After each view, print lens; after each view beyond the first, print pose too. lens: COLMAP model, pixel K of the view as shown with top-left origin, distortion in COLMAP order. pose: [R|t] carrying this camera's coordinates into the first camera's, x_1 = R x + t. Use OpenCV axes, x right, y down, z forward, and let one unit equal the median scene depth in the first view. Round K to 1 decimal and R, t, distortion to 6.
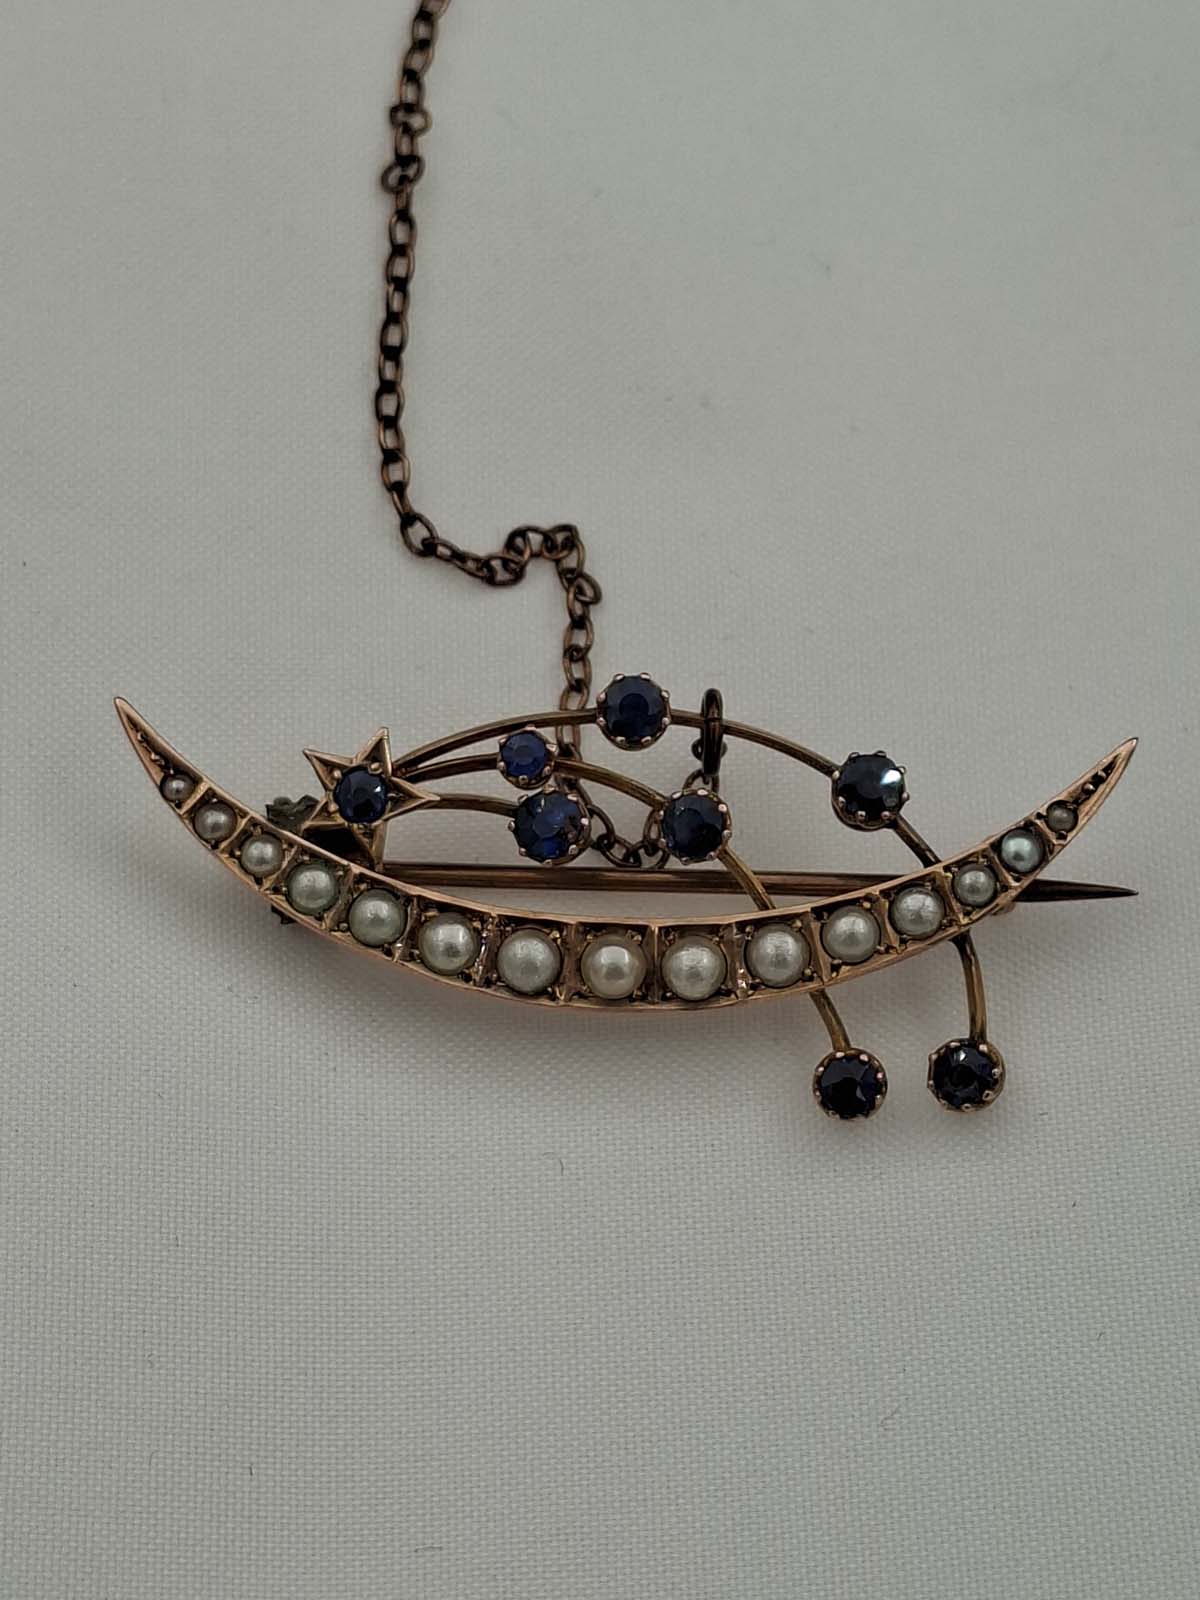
lens RADIAL K [[4154.1, 0, 600.0], [0, 4154.1, 800.0], [0, 0, 1]] dist [0.439896, 0.001373]
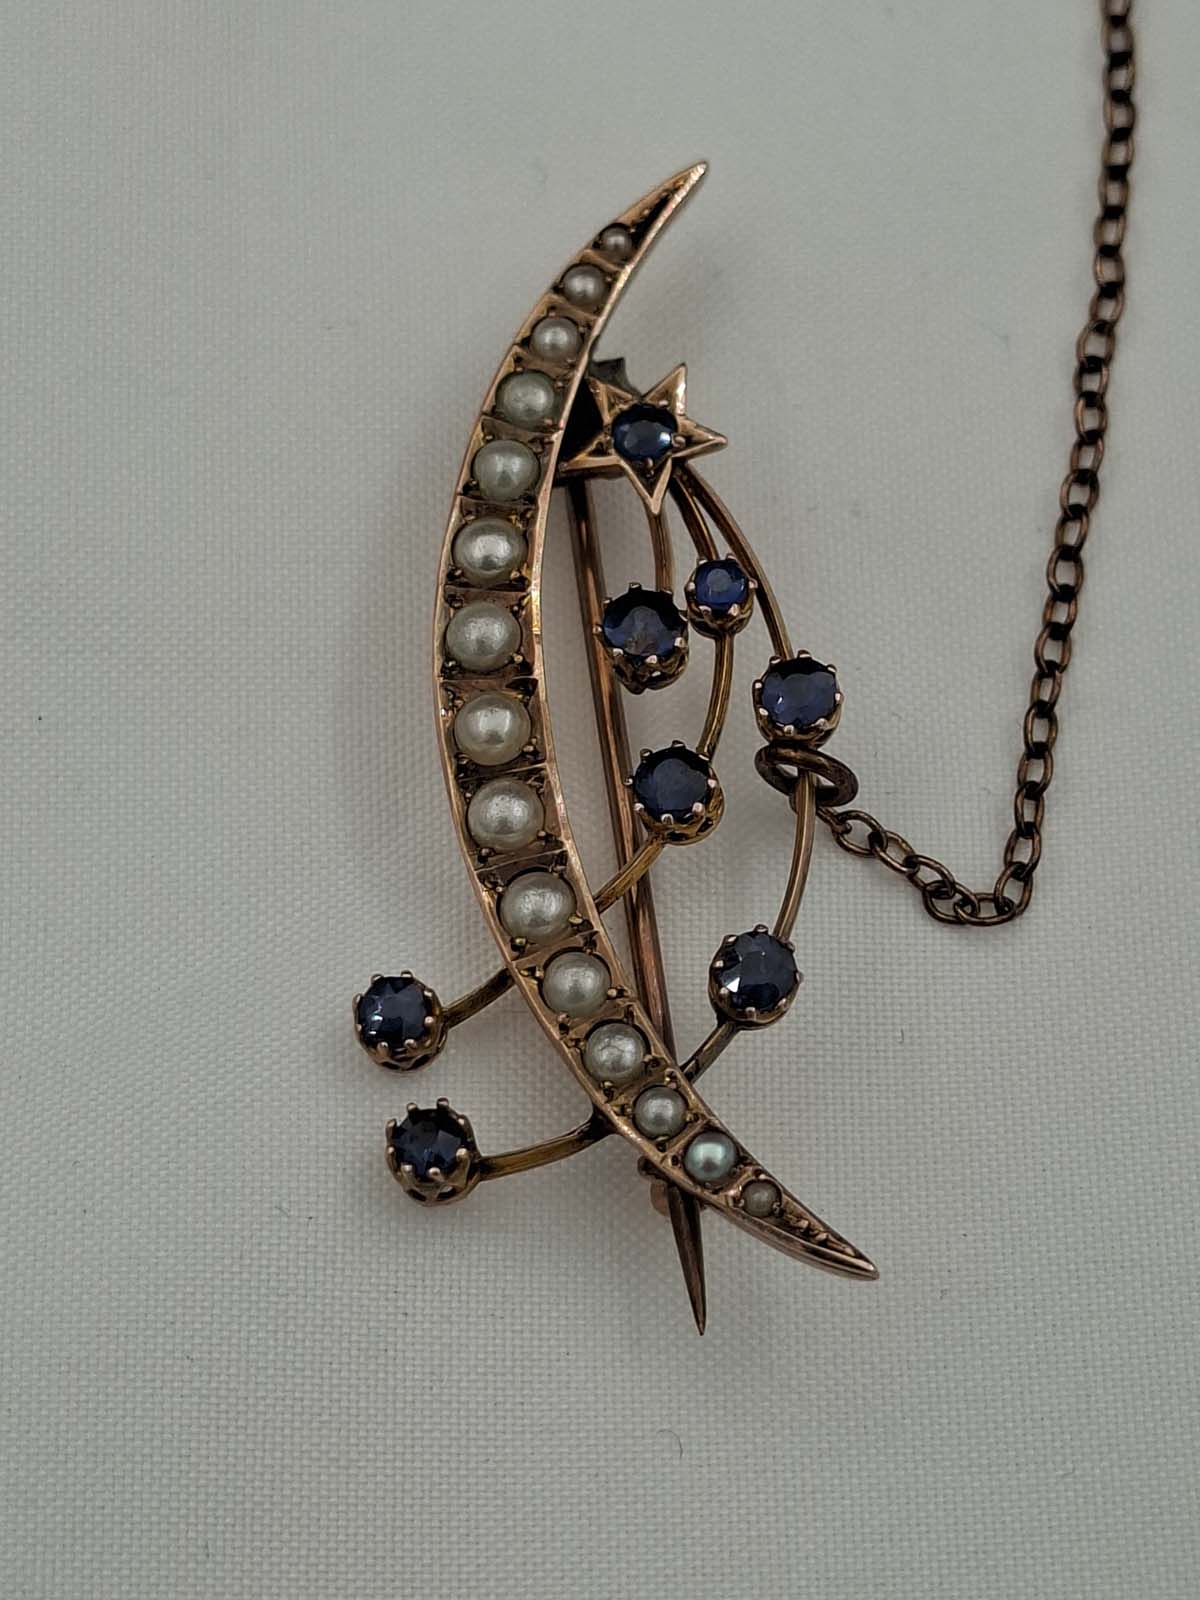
lens RADIAL K [[4154.1, 0, 600.0], [0, 4154.1, 800.0], [0, 0, 1]] dist [0.439896, 0.001373]
pose [[0.174537, 0.911672, -0.372008, 0.328000], [-0.971683, 0.220587, 0.084699, -0.048306], [0.159278, 0.346691, 0.924357, 0.235630]]
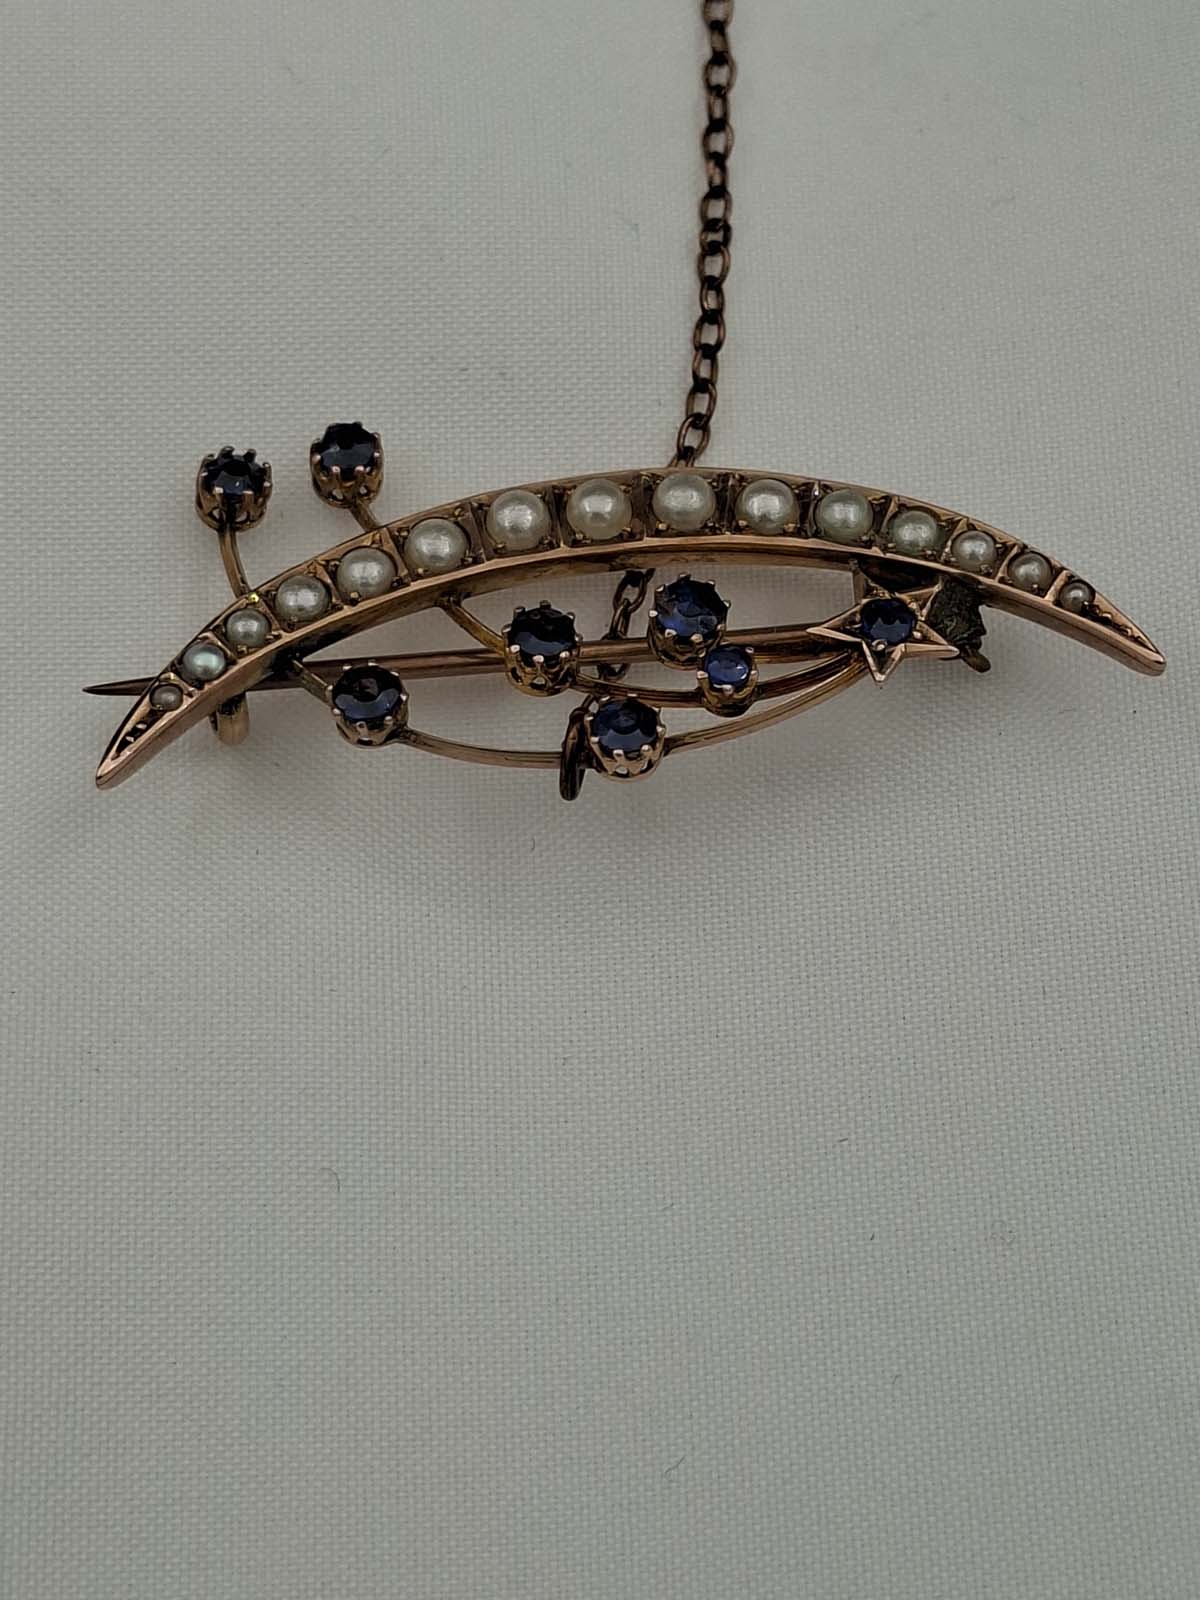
lens RADIAL K [[4154.1, 0, 600.0], [0, 4154.1, 800.0], [0, 0, 1]] dist [0.439896, 0.001373]
pose [[-0.983194, 0.172974, -0.058394, 0.071966], [-0.174547, -0.796889, 0.578360, -0.582450], [0.053508, 0.578833, 0.813689, 0.234347]]
